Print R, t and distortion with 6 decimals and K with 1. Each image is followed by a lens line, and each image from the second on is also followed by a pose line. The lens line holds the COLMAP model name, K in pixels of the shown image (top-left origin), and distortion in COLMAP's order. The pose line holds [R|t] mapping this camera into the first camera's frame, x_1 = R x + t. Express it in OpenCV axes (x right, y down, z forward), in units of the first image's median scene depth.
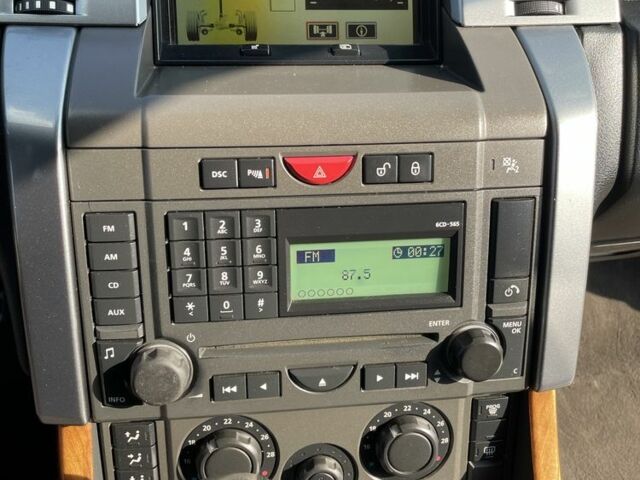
lens RADIAL K [[654.5, 0, 317.3], [0, 654.5, 238.2], [0, 0, 1]] dist [0.116164, -0.207483]
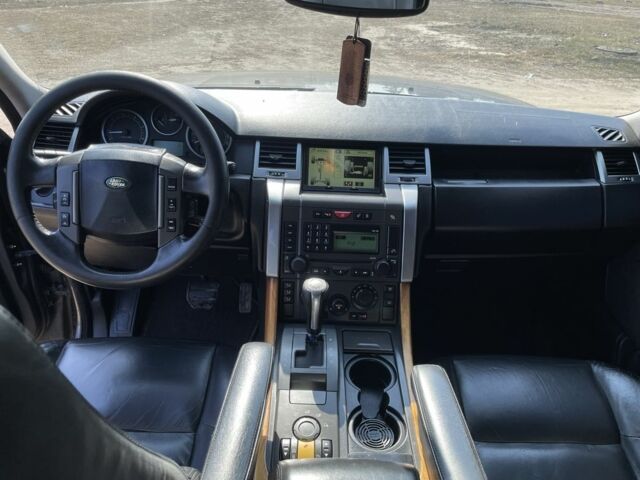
lens RADIAL K [[654.5, 0, 317.3], [0, 654.5, 238.2], [0, 0, 1]] dist [0.116164, -0.207483]
pose [[0.993787, 0.050717, -0.099076, 0.211501], [-0.072439, 0.970542, -0.229785, 0.814207], [0.084504, 0.235534, 0.968185, -2.418887]]
